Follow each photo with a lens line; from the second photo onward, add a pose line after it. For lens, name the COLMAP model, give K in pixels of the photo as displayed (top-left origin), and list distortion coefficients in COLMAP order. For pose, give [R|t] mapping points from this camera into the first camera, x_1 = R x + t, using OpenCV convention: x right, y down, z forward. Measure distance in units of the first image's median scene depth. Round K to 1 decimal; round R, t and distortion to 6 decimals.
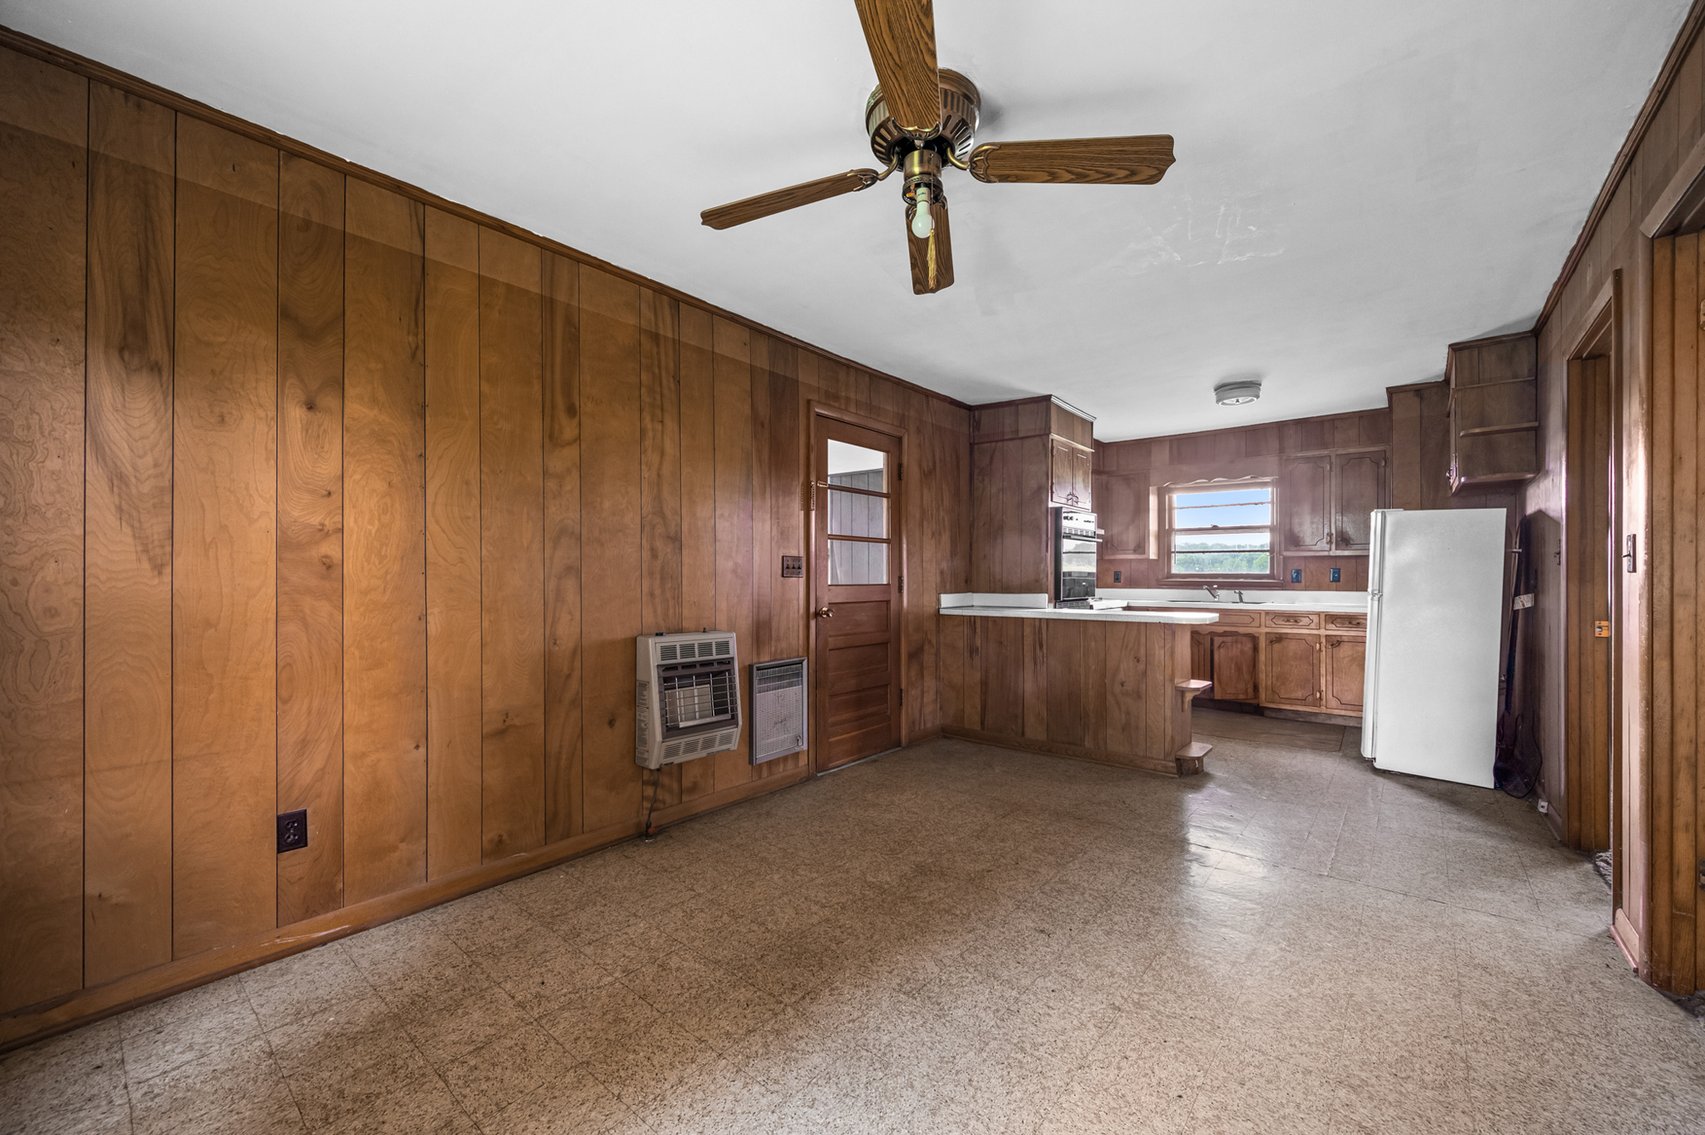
lens RADIAL K [[677.8, 0, 891.2], [0, 677.8, 575.2], [0, 0, 1]] dist [-0.000461, 0.000008]
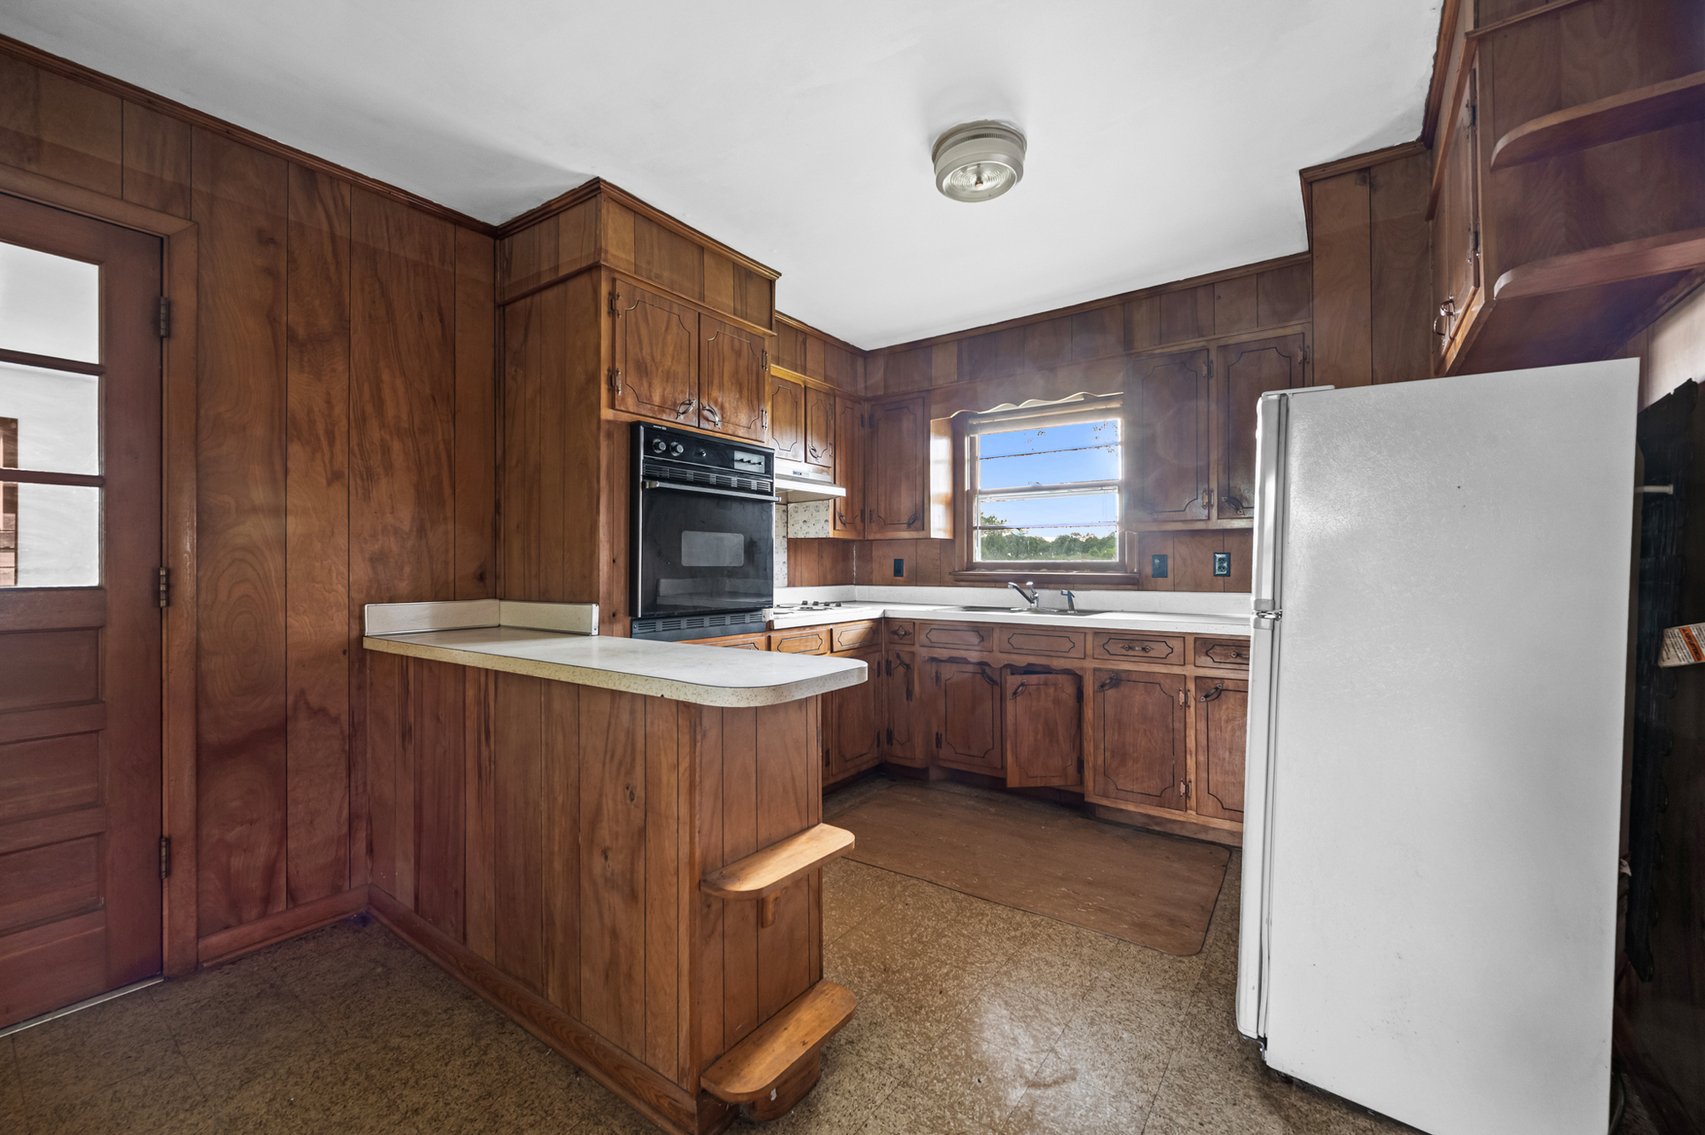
lens RADIAL K [[681.7, 0, 859.8], [0, 681.7, 564.0], [0, 0, 1]] dist [-0.000814, 0.000127]
pose [[0.999452, -0.002427, 0.033007, 0.472271], [0.002539, 0.999991, -0.003346, 0.001695], [-0.032998, 0.003428, 0.999450, 0.621030]]
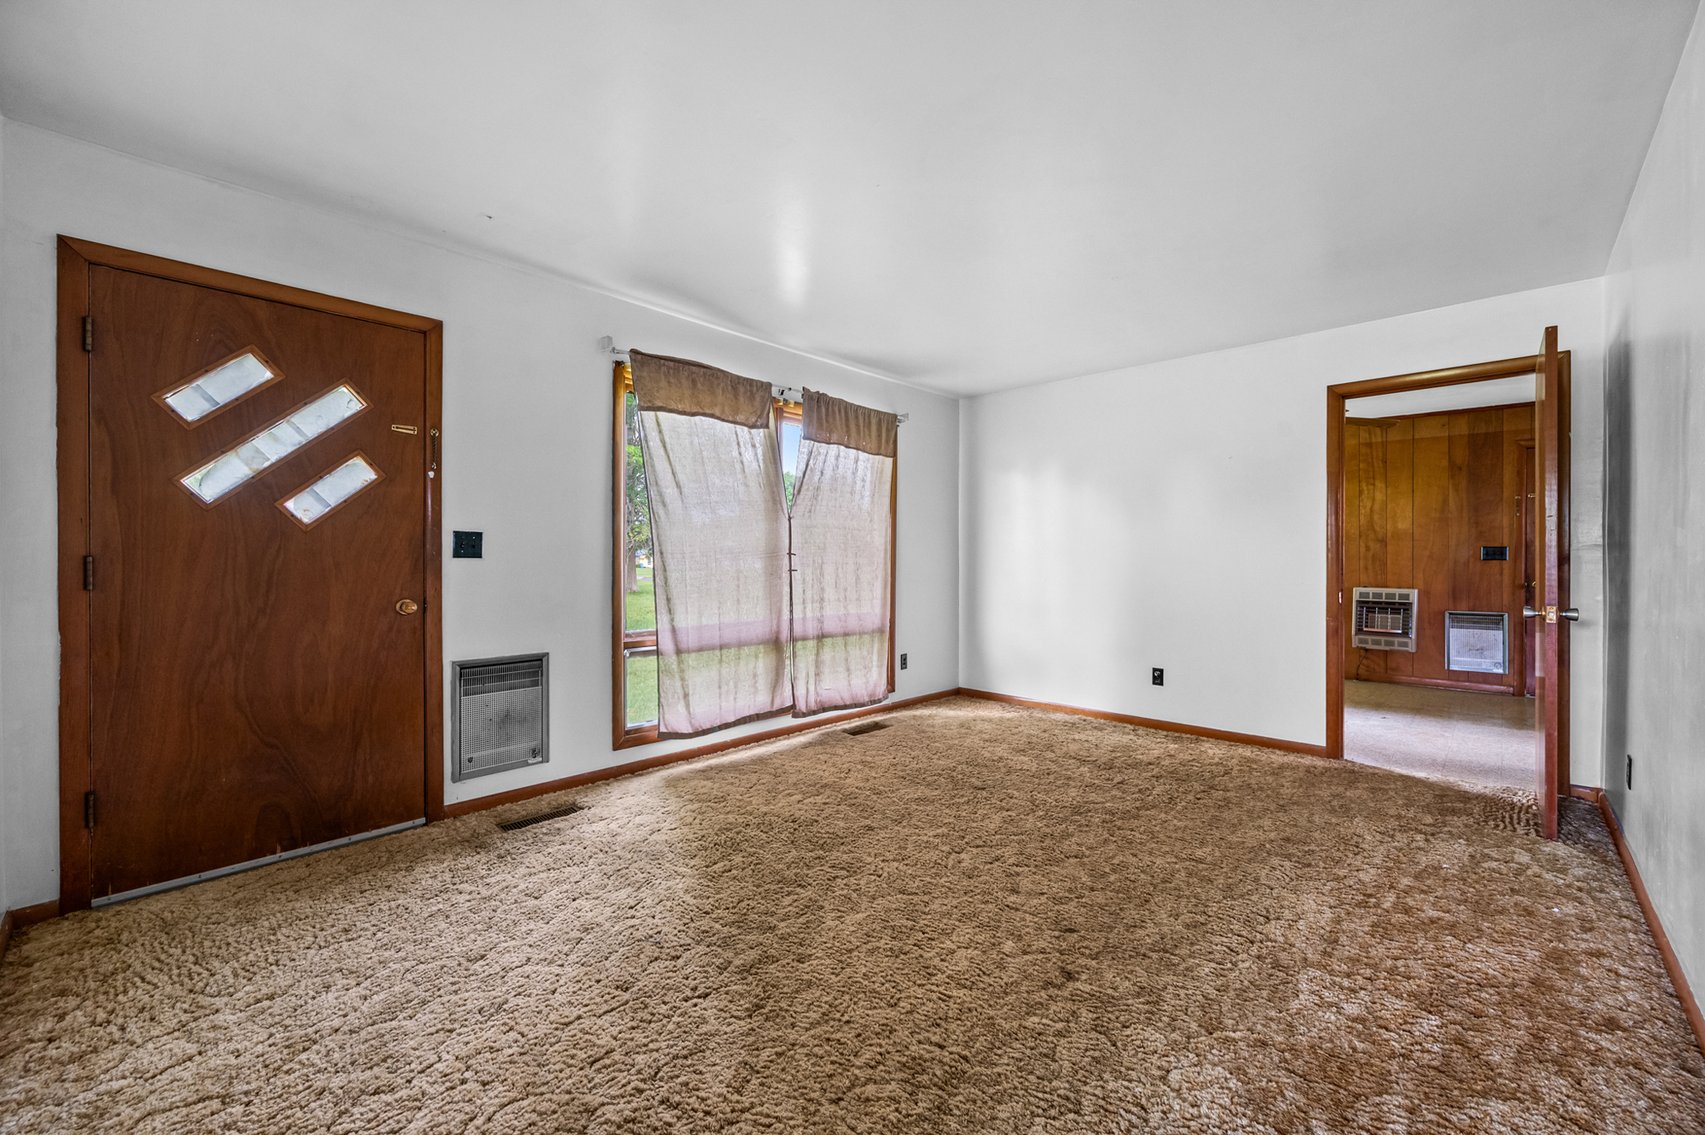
lens RADIAL K [[681.7, 0, 859.8], [0, 681.7, 564.0], [0, 0, 1]] dist [-0.000814, 0.000127]
pose [[-0.102698, 0.008013, -0.994680, 1.402286], [-0.002018, 0.999964, 0.008264, 0.001398], [0.994711, 0.002856, -0.102678, -0.254102]]
